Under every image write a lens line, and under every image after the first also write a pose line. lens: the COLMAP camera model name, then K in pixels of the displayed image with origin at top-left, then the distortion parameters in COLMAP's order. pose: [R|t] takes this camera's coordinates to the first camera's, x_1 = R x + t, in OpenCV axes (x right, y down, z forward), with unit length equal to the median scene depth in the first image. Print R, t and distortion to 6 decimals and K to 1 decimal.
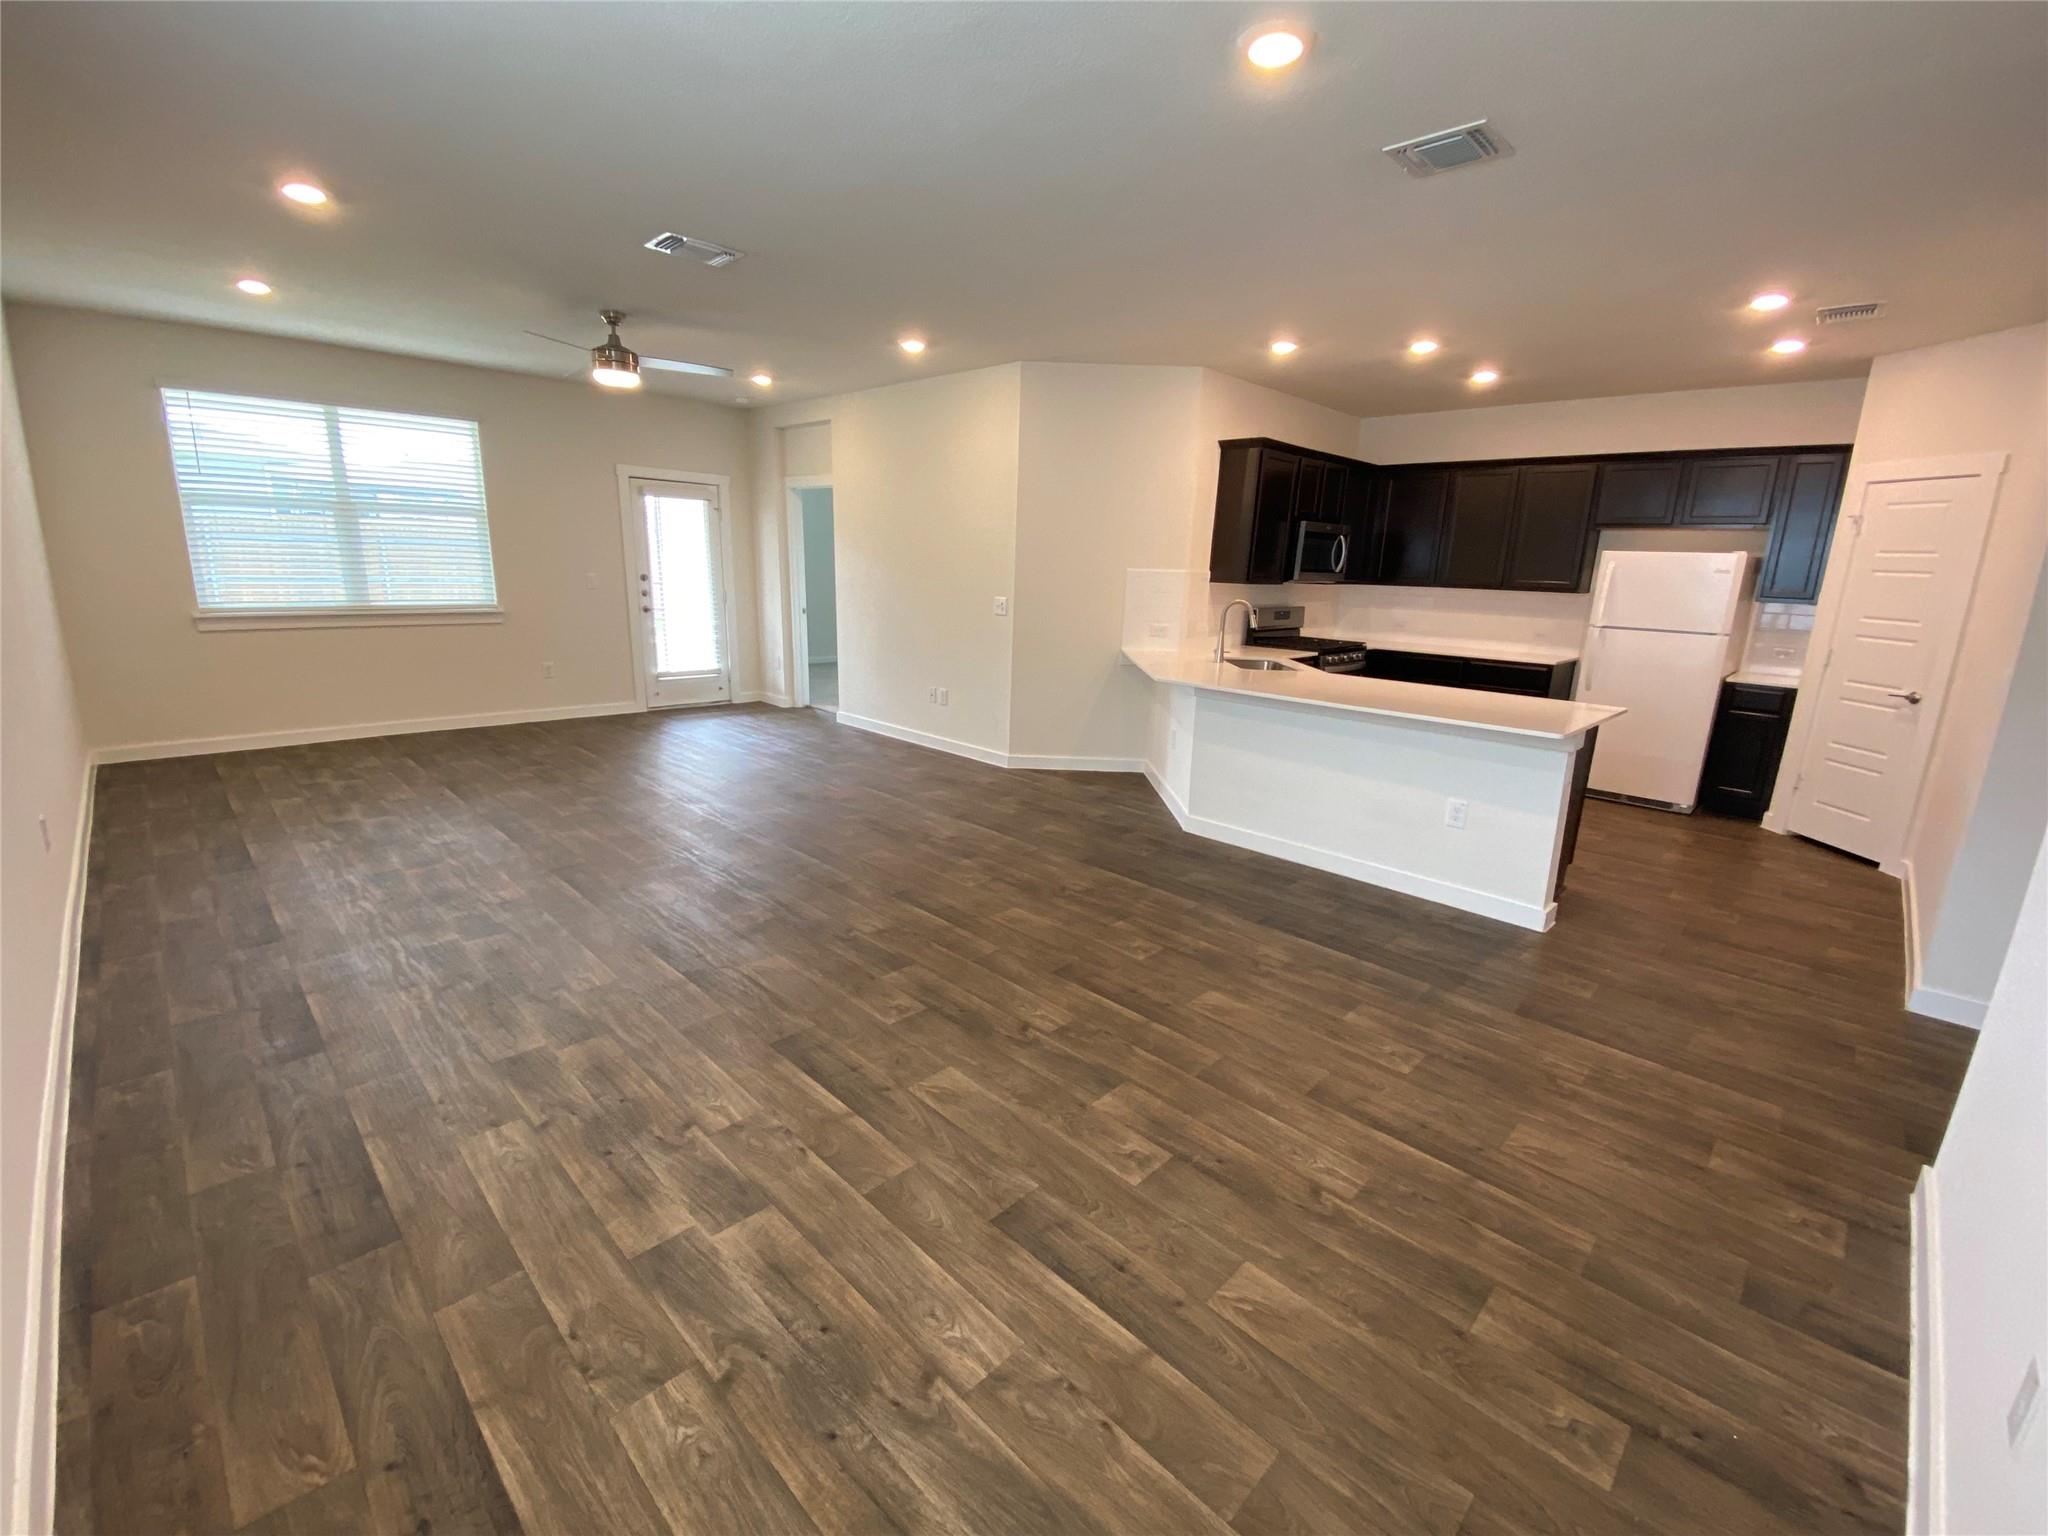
lens RADIAL K [[856.9, 0, 1017.1], [0, 856.9, 778.7], [0, 0, 1]] dist [0.013224, -0.016500]
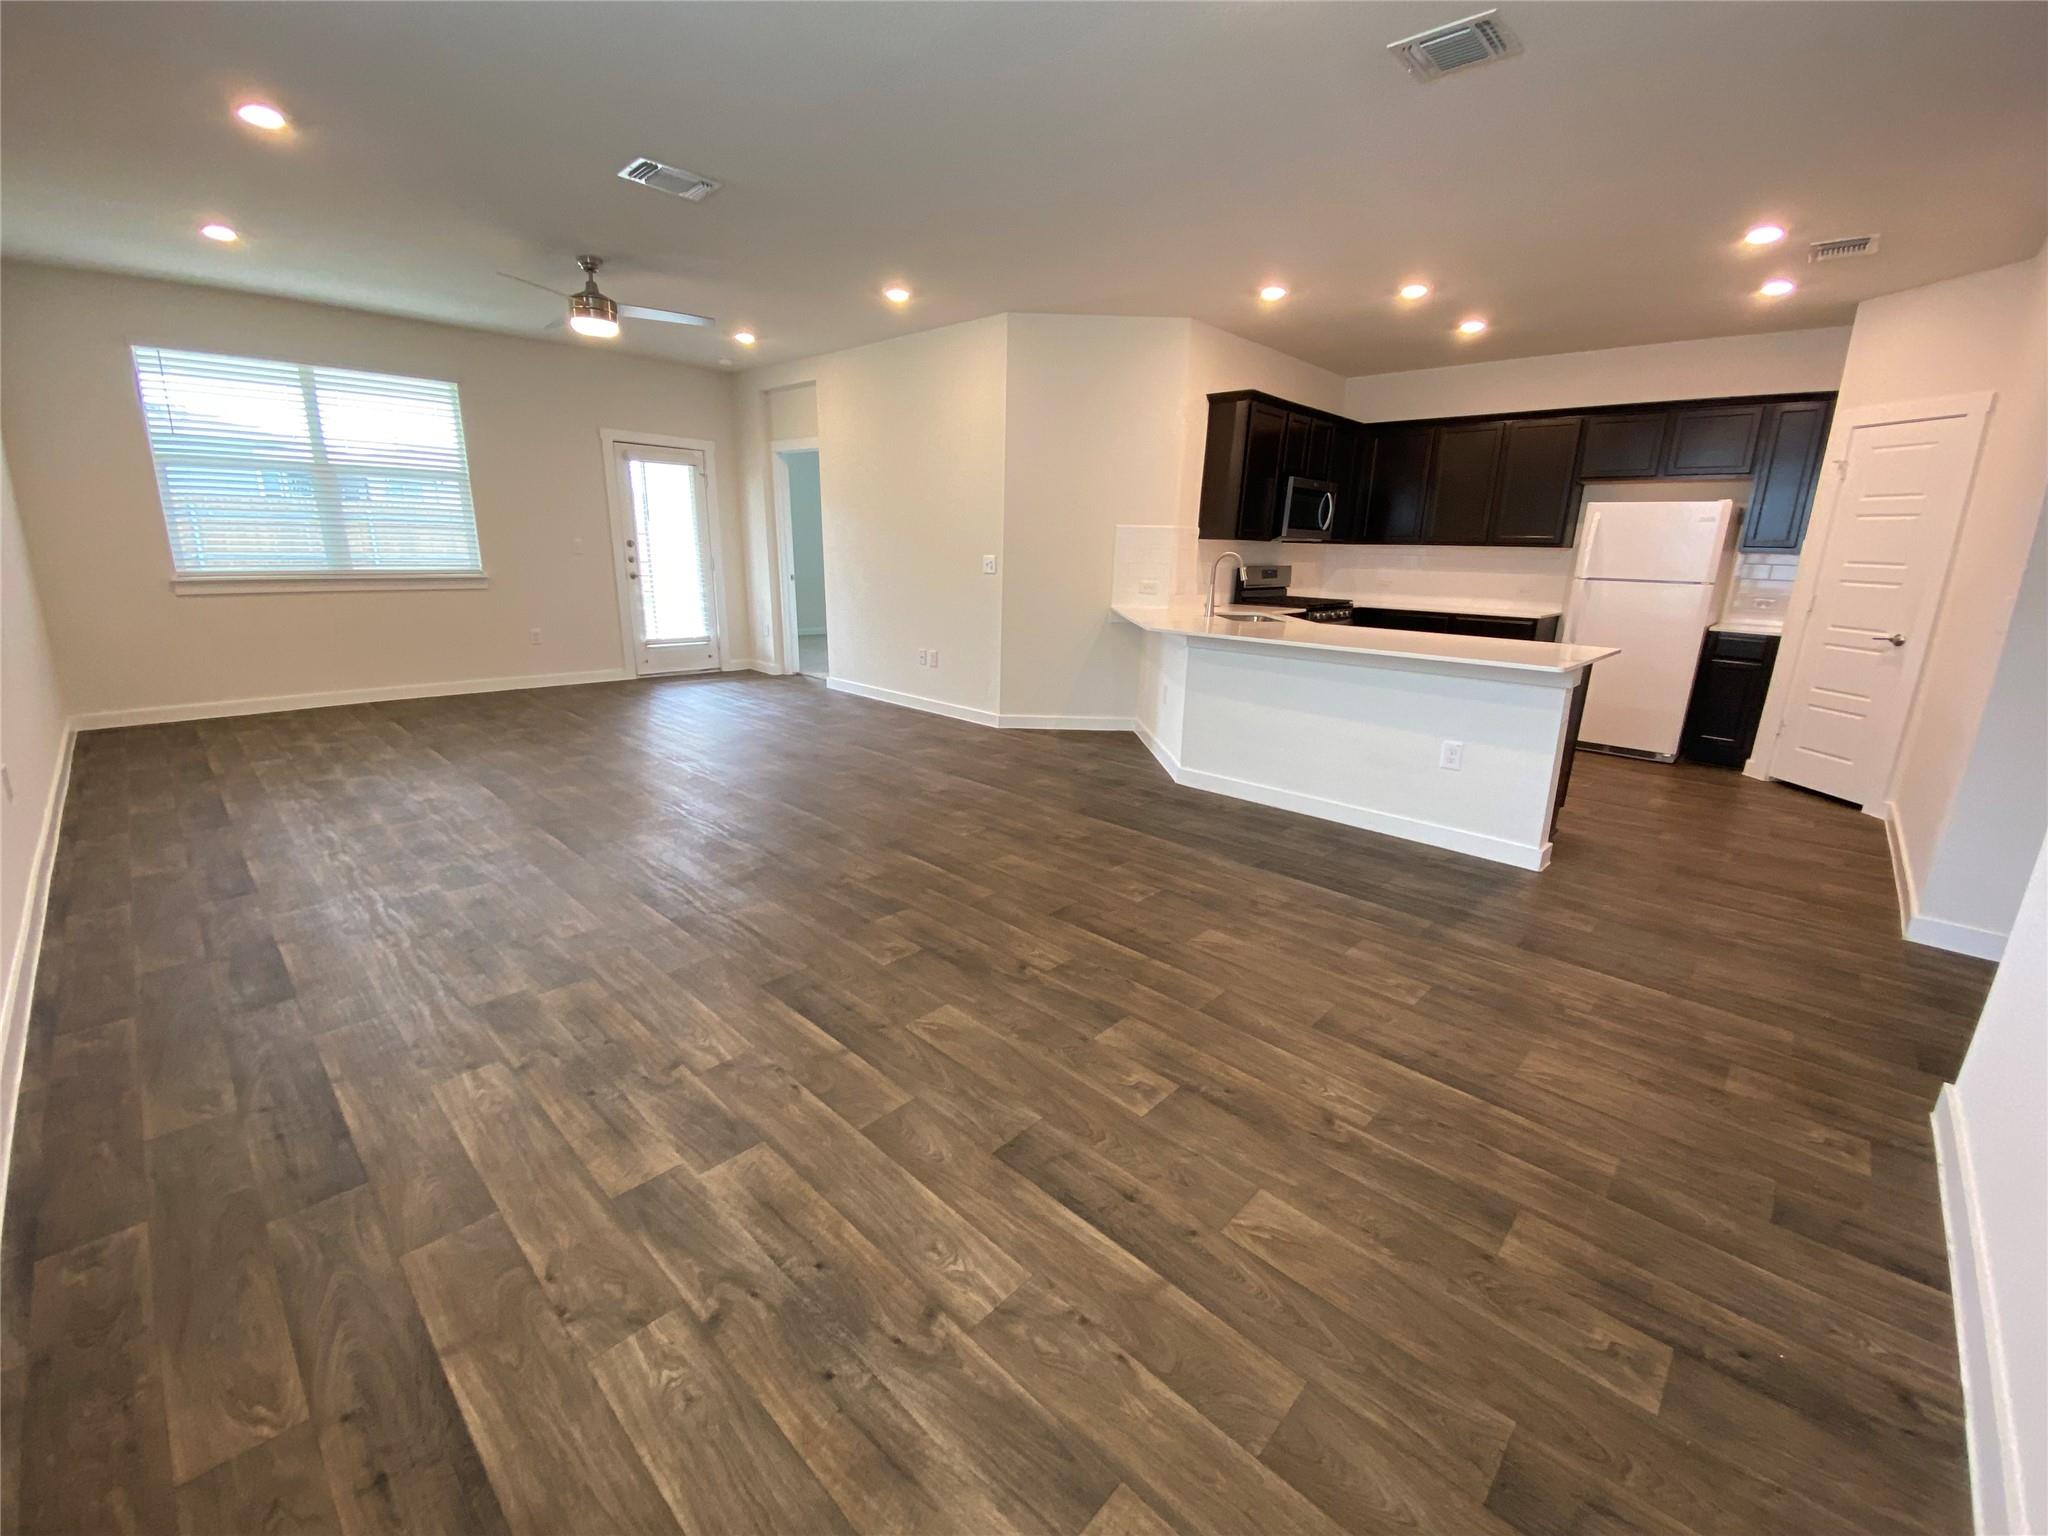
lens RADIAL K [[830.6, 0, 1016.8], [0, 830.6, 777.1], [0, 0, 1]] dist [0.013237, -0.016507]
pose [[0.999834, -0.011680, 0.013976, -0.008658], [0.011342, 0.999646, 0.024055, 0.051434], [-0.014252, -0.023893, 0.999613, 0.058259]]
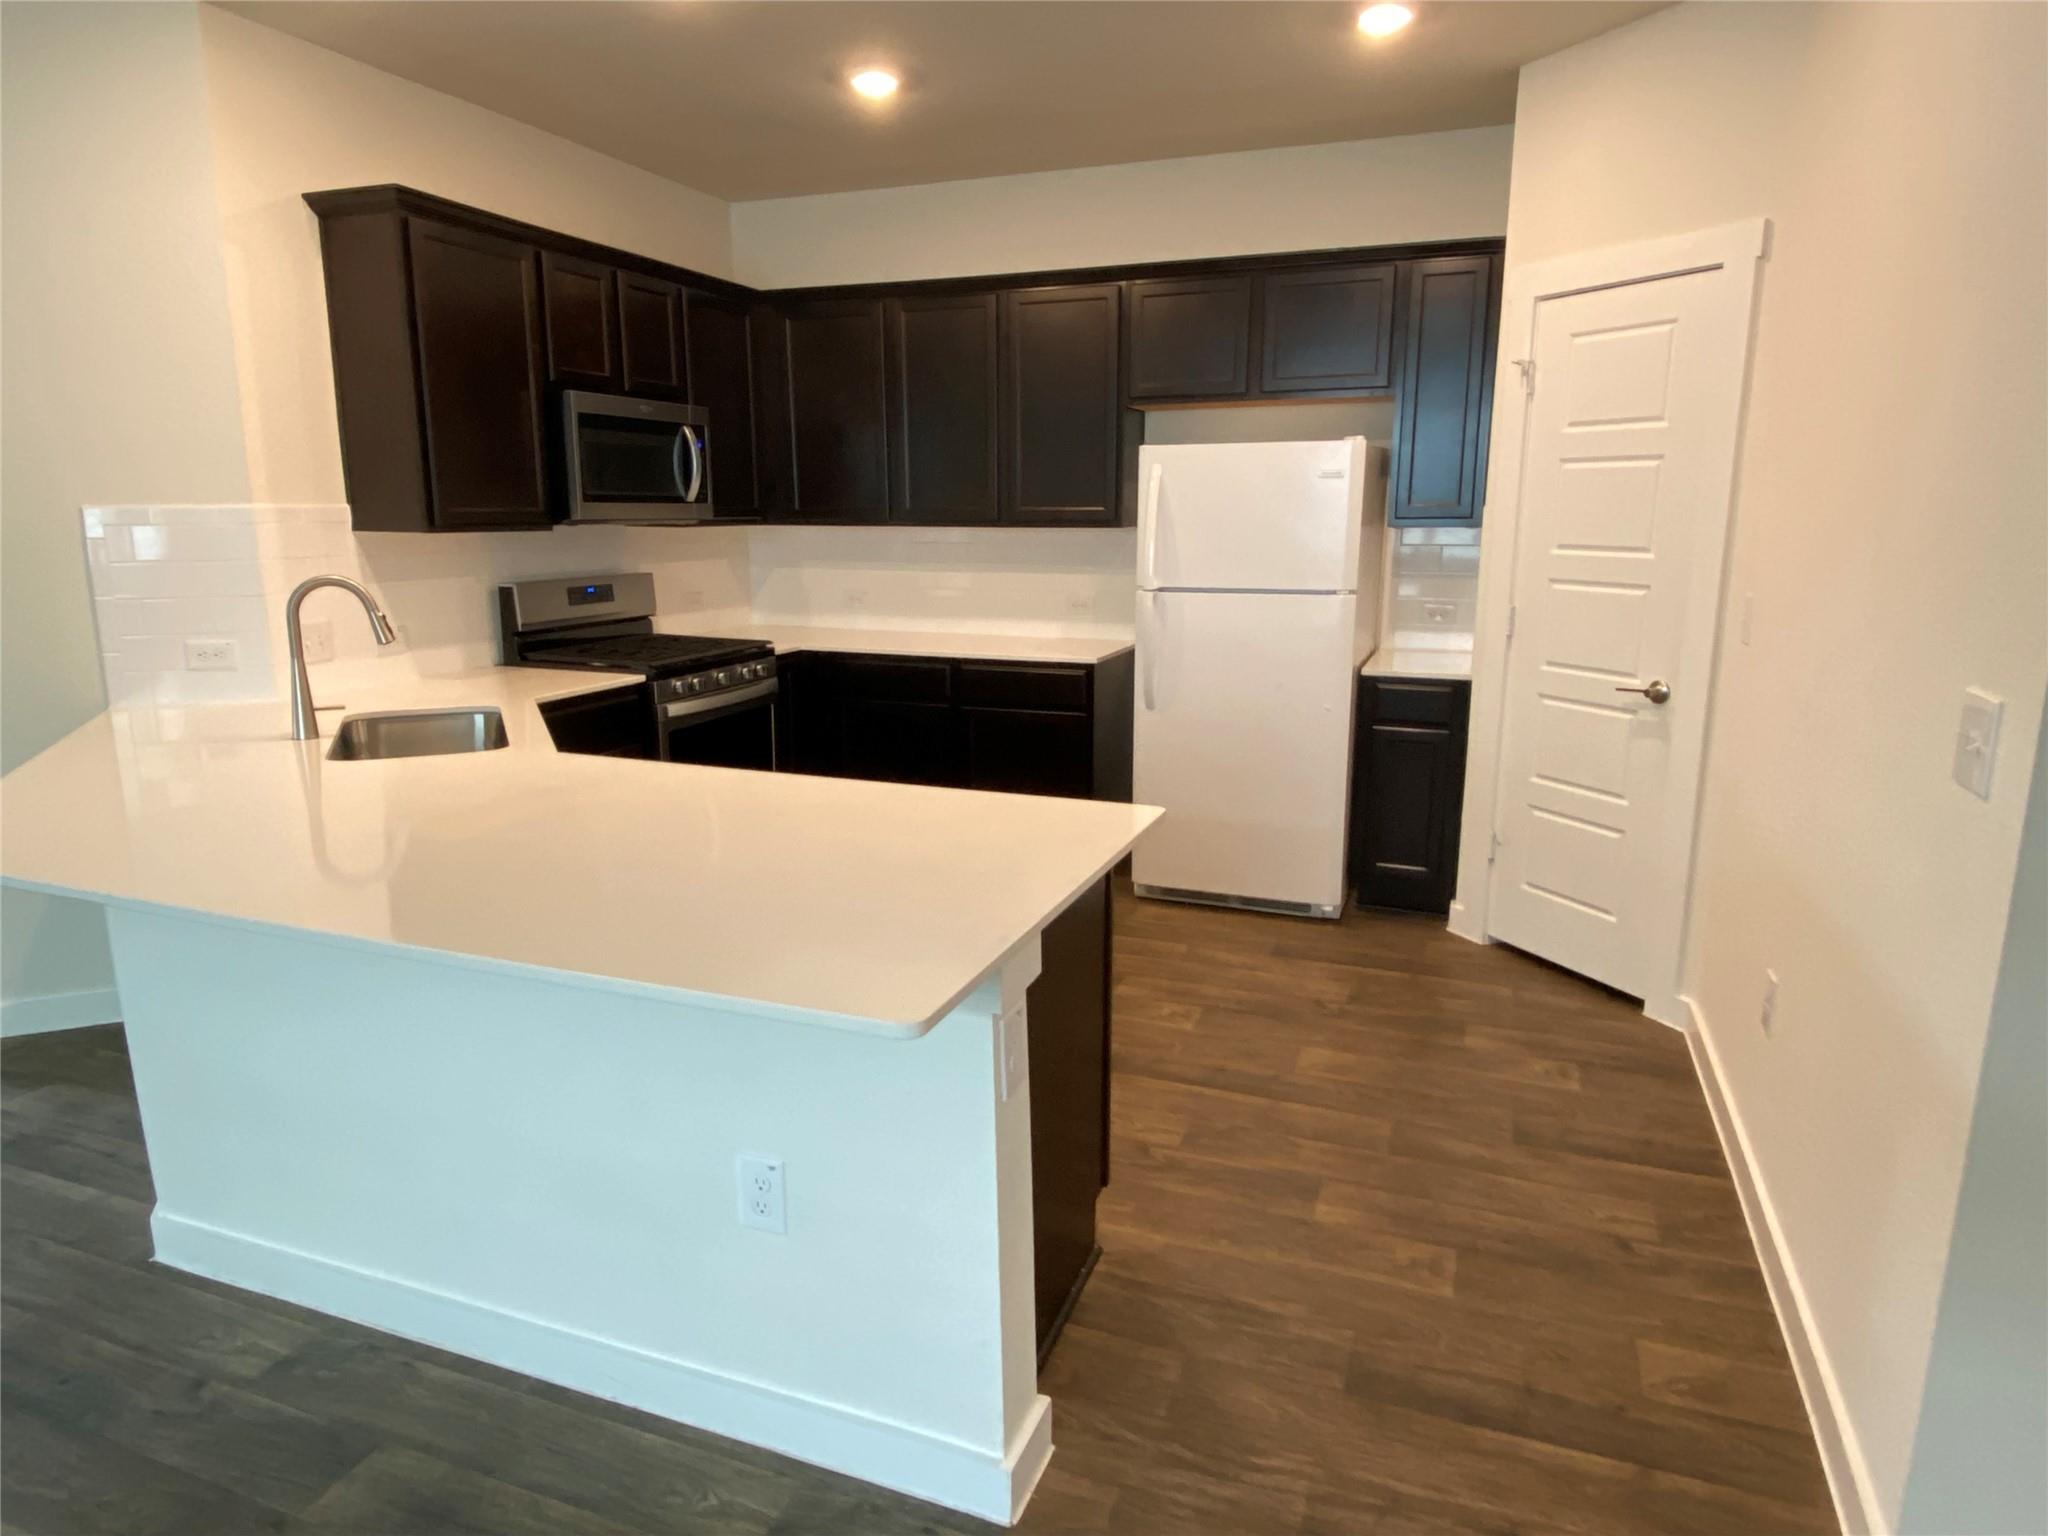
lens RADIAL K [[1250.2, 0, 986.6], [0, 1250.2, 770.3], [0, 0, 1]] dist [0.023469, -0.001037]
pose [[0.921488, -0.110894, 0.372241, 0.592215], [0.123523, 0.992290, -0.010171, -0.146583], [-0.368243, 0.055352, 0.928081, 0.689186]]
